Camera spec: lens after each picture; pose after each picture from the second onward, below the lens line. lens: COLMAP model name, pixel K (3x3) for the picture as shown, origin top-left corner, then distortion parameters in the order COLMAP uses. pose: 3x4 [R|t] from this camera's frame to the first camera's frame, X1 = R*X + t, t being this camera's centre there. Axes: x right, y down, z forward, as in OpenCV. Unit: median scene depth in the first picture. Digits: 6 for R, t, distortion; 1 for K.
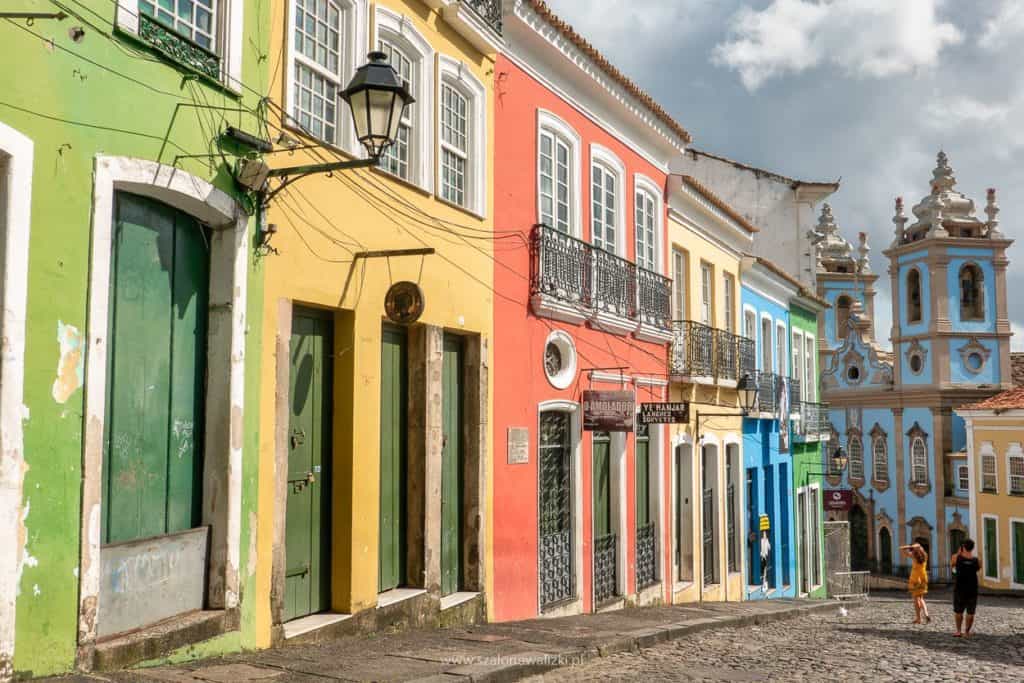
lens RADIAL K [[1035.7, 0, 512.0], [0, 1035.7, 341.5], [0, 0, 1]] dist [-0.008745, -0.007435]
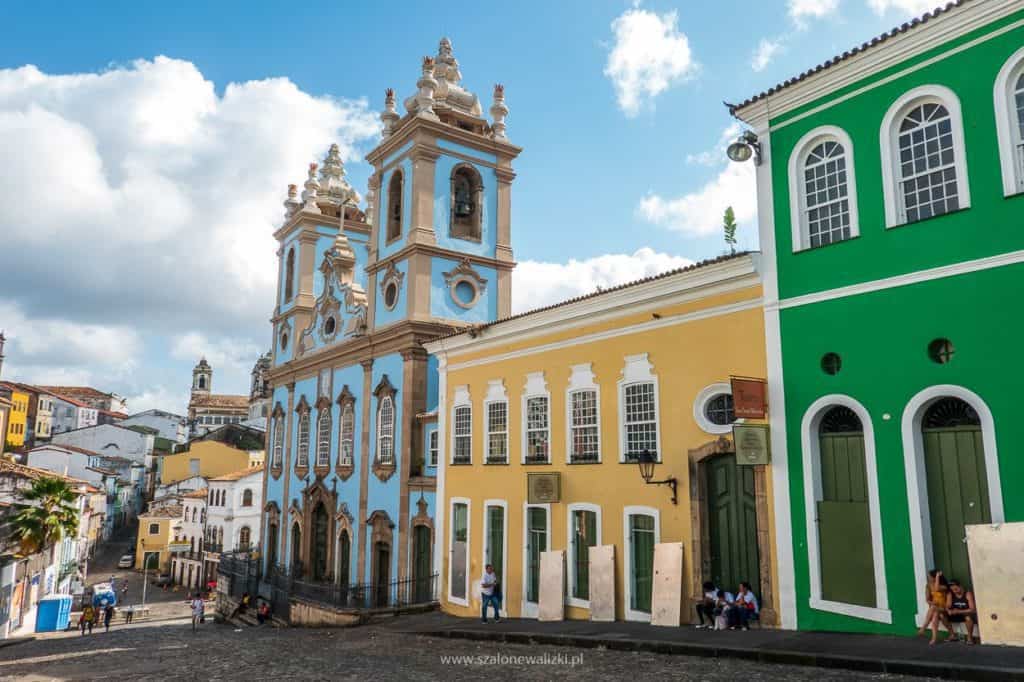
lens RADIAL K [[765.8, 0, 542.3], [0, 765.8, 329.0], [0, 0, 1]] dist [-0.005285, -0.002520]
pose [[0.908967, 0.080787, 0.408965, 1.090701], [-0.036852, 0.992773, -0.114205, 0.412553], [-0.415235, 0.088737, 0.905376, 1.915889]]
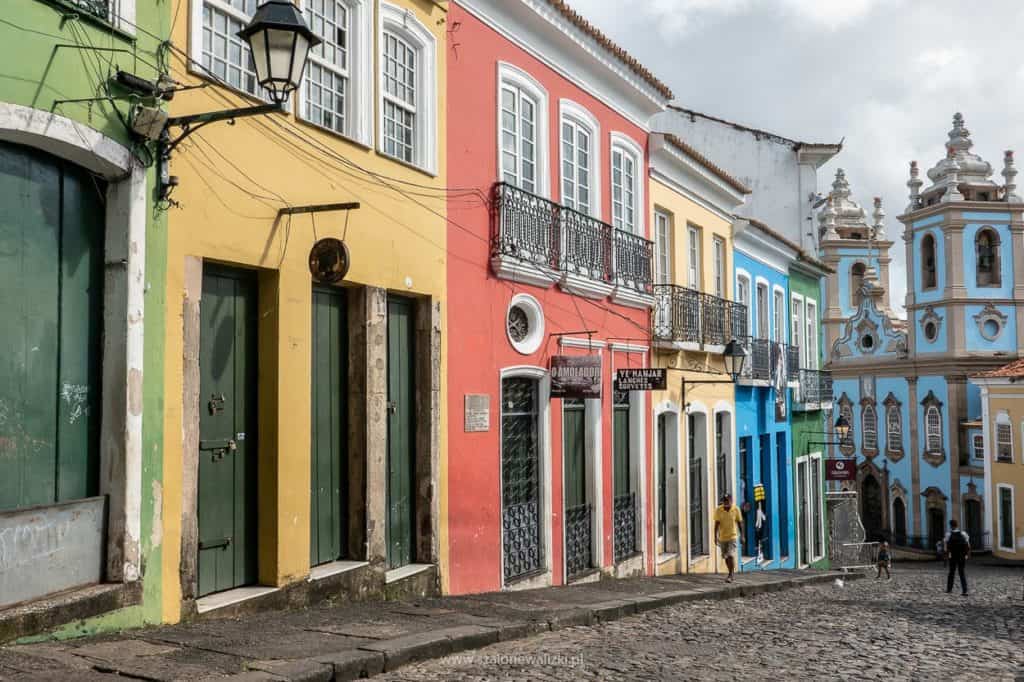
lens RADIAL K [[1046.0, 0, 512.0], [0, 1046.0, 341.0], [0, 0, 1]] dist [-0.011029, 0.000296]
pose [[0.999840, -0.007919, -0.016027, 0.041608], [0.008336, 0.999624, 0.026127, 0.006624], [0.015814, -0.026257, 0.999530, 0.023591]]
